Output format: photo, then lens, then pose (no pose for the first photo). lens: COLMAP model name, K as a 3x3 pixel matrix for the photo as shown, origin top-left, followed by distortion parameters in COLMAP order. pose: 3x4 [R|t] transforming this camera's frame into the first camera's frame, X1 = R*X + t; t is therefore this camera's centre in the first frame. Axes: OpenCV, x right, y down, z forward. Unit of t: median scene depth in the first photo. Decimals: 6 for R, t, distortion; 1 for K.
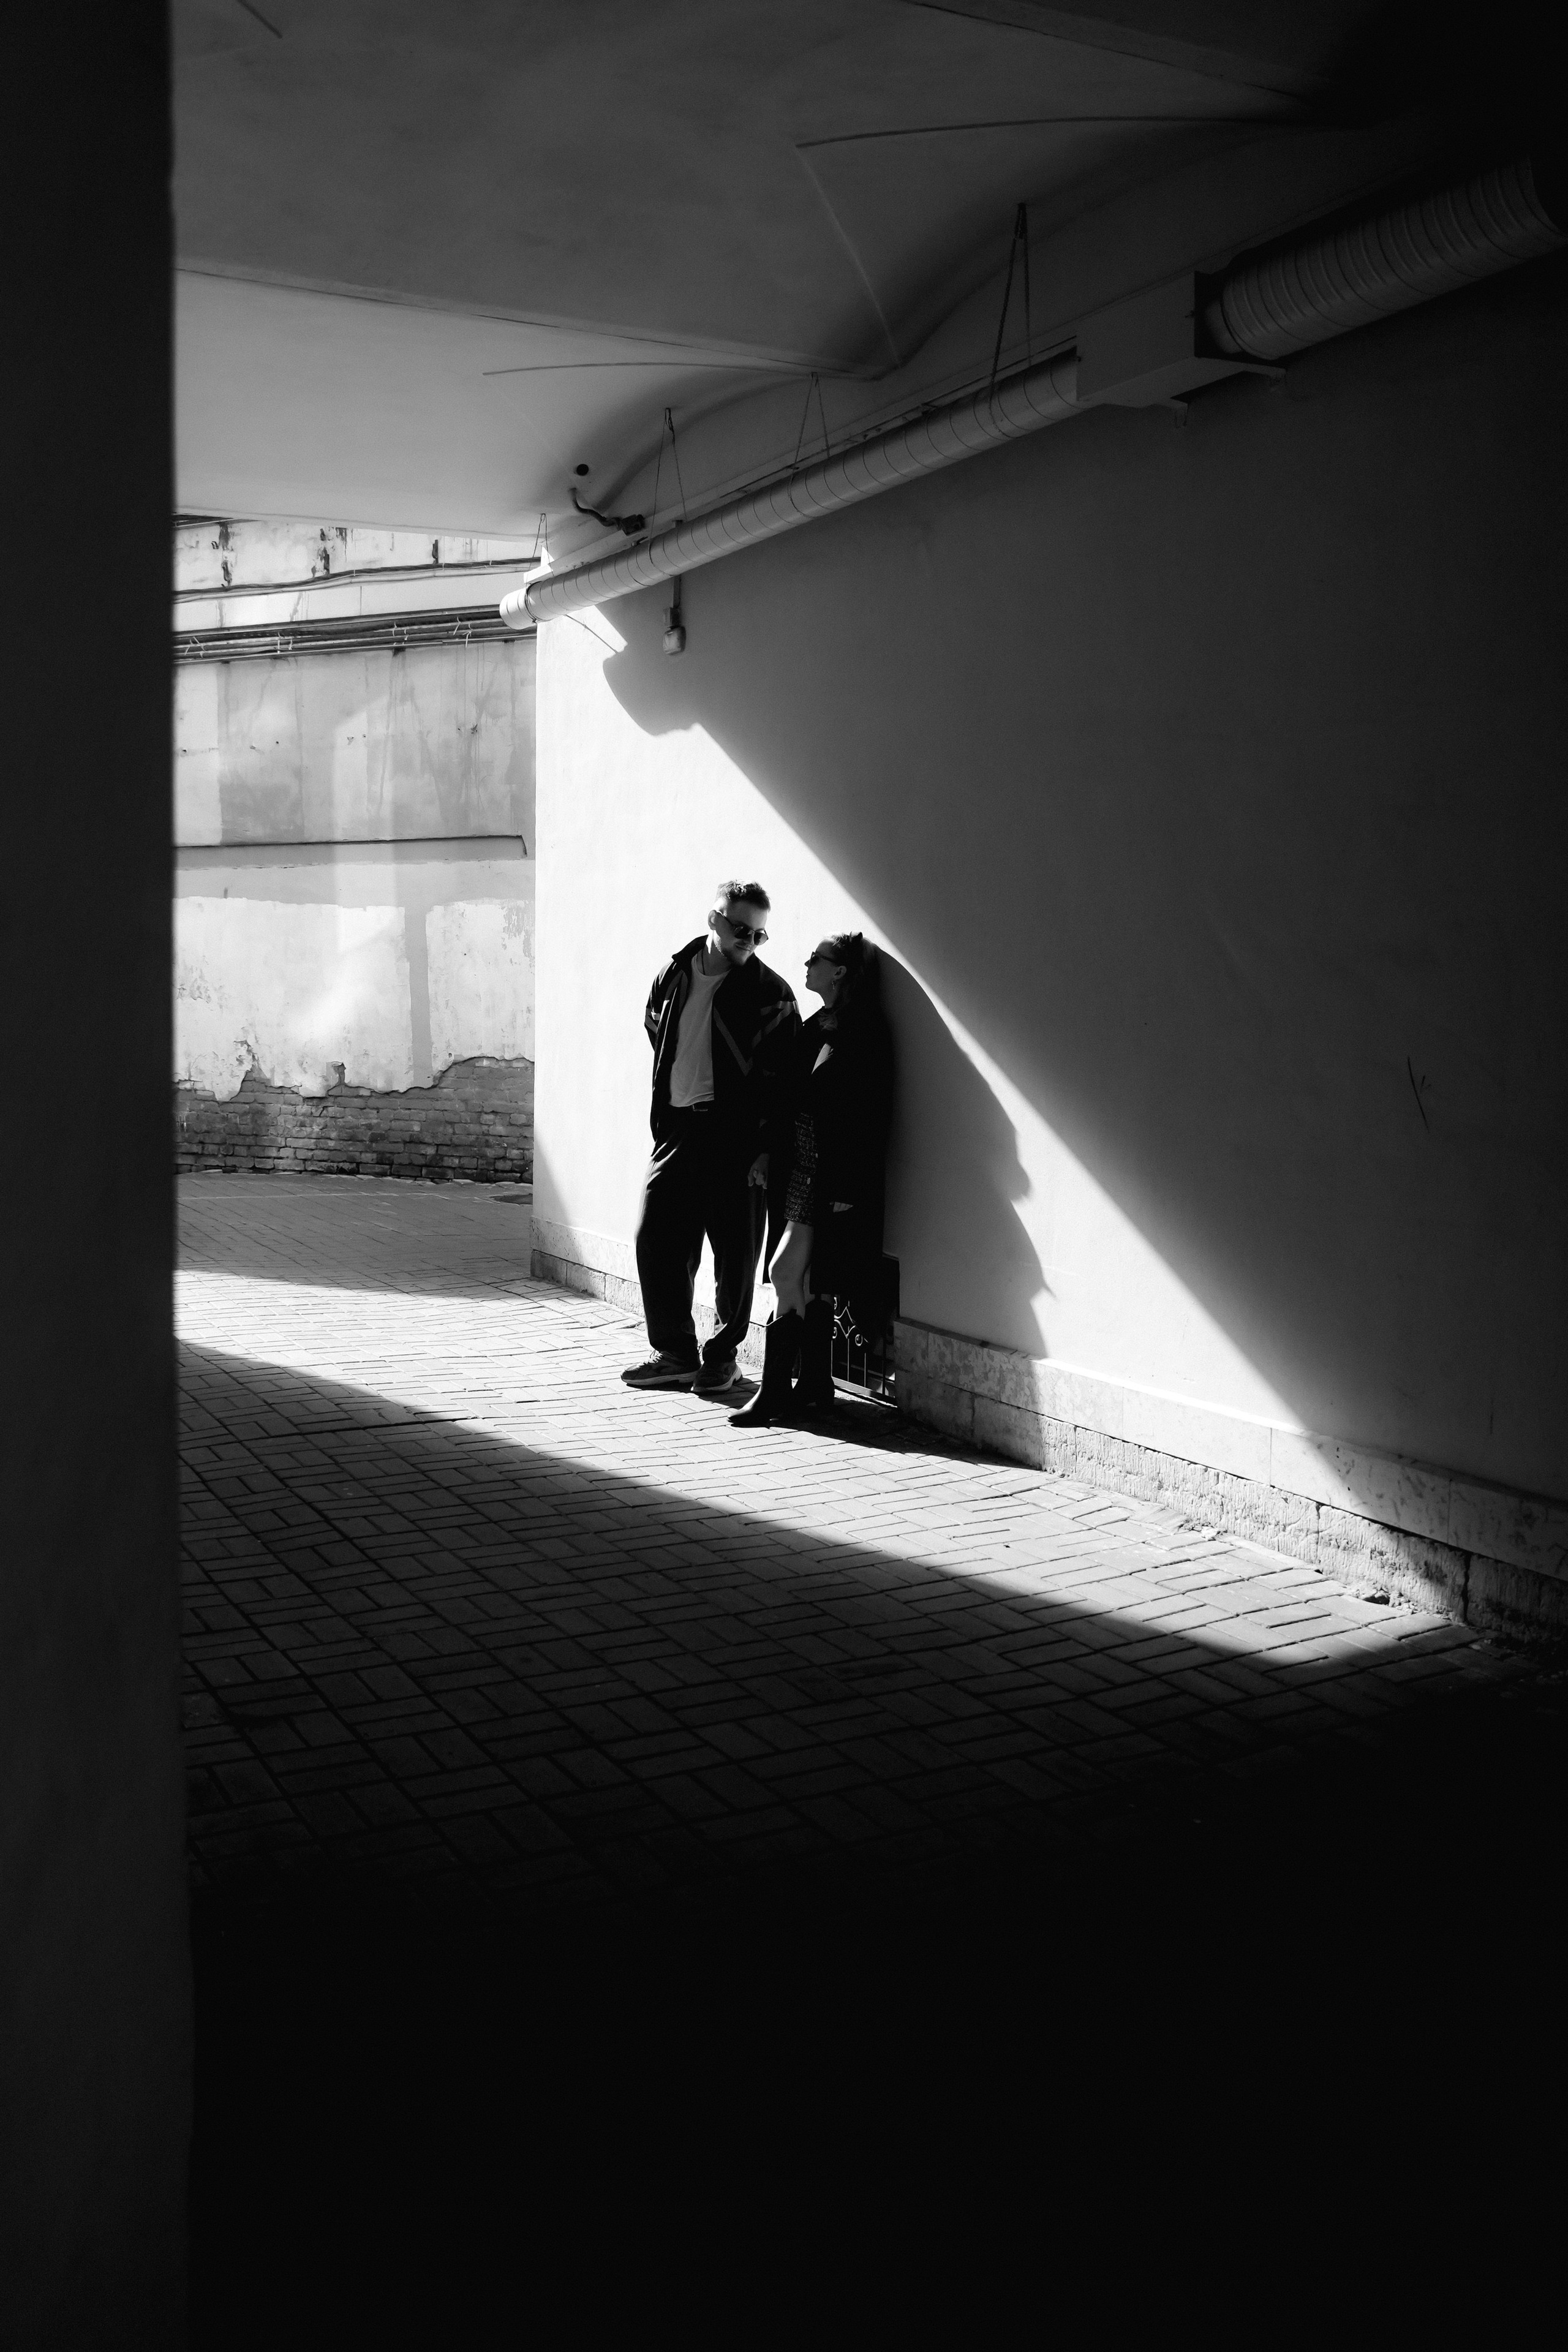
lens RADIAL K [[1976.9, 0, 782.2], [0, 1976.9, 1134.6], [0, 0, 1]] dist [-0.073923, 0.003710]
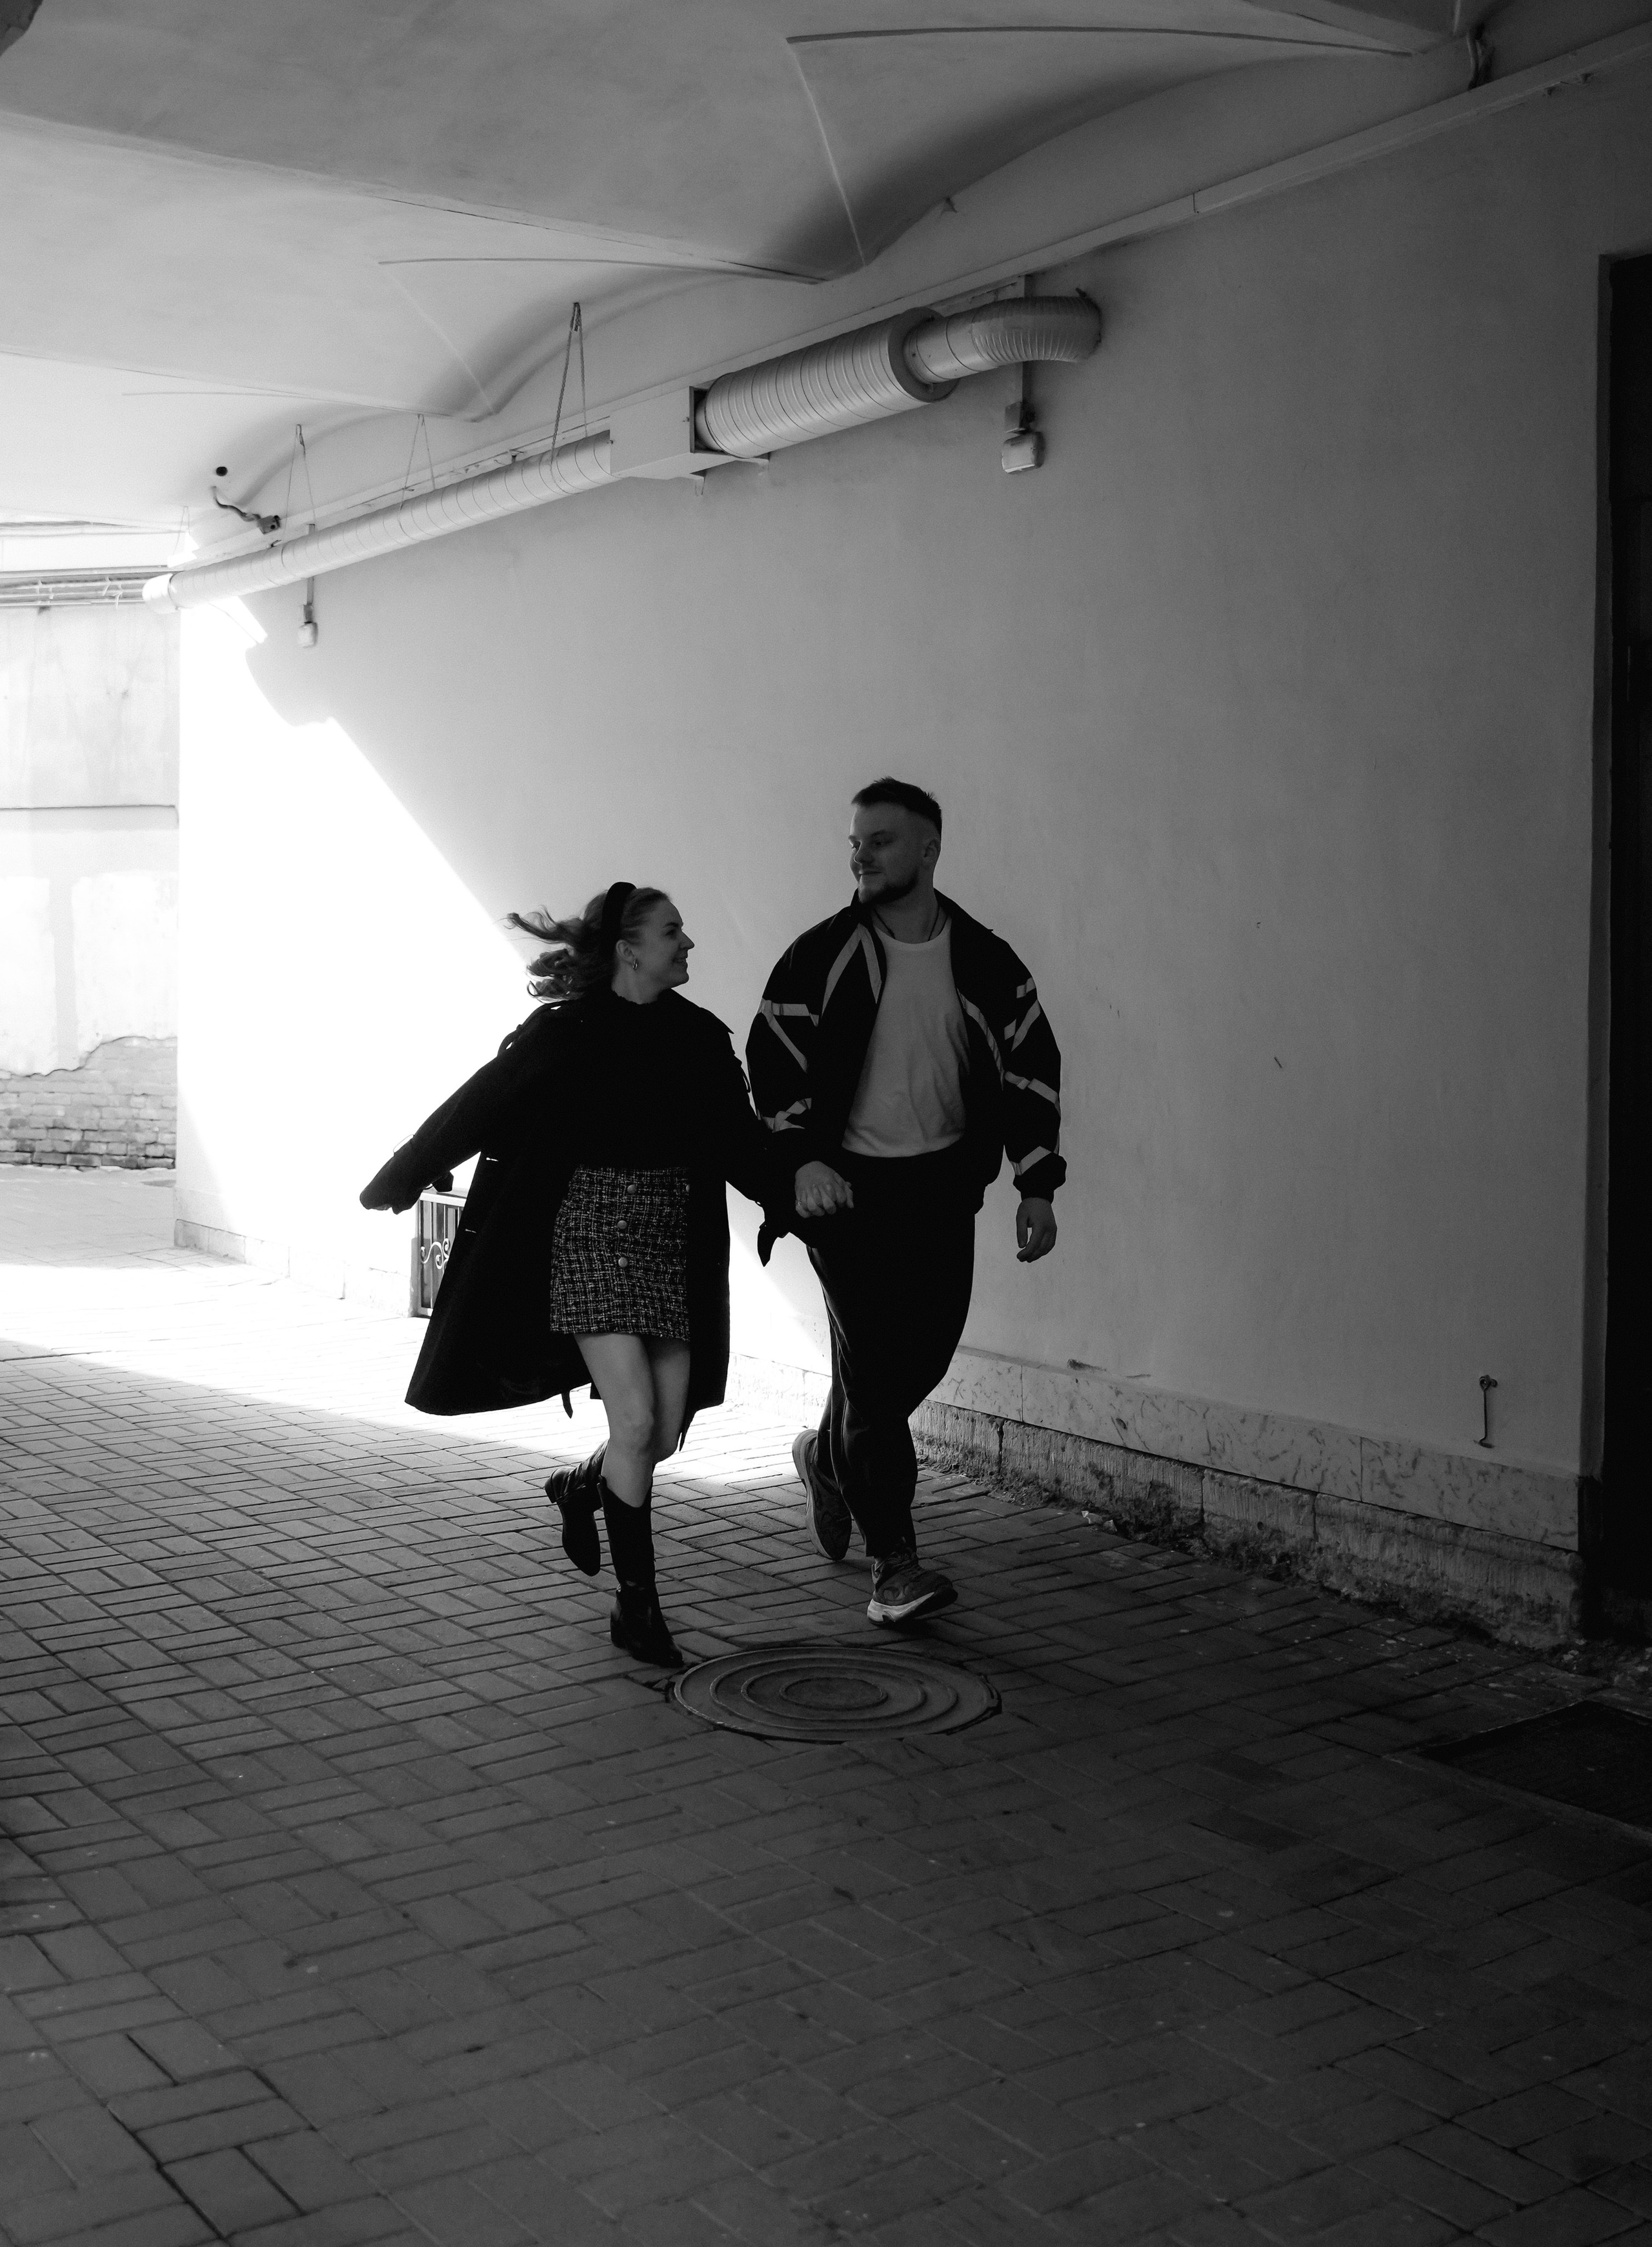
lens RADIAL K [[2409.4, 0, 827.3], [0, 2409.4, 1022.0], [0, 0, 1]] dist [-0.028109, 0.008872]
pose [[0.992431, -0.002475, 0.122782, 0.057772], [0.009087, 0.998536, -0.053321, 0.028122], [-0.122470, 0.054033, 0.991000, -0.285688]]
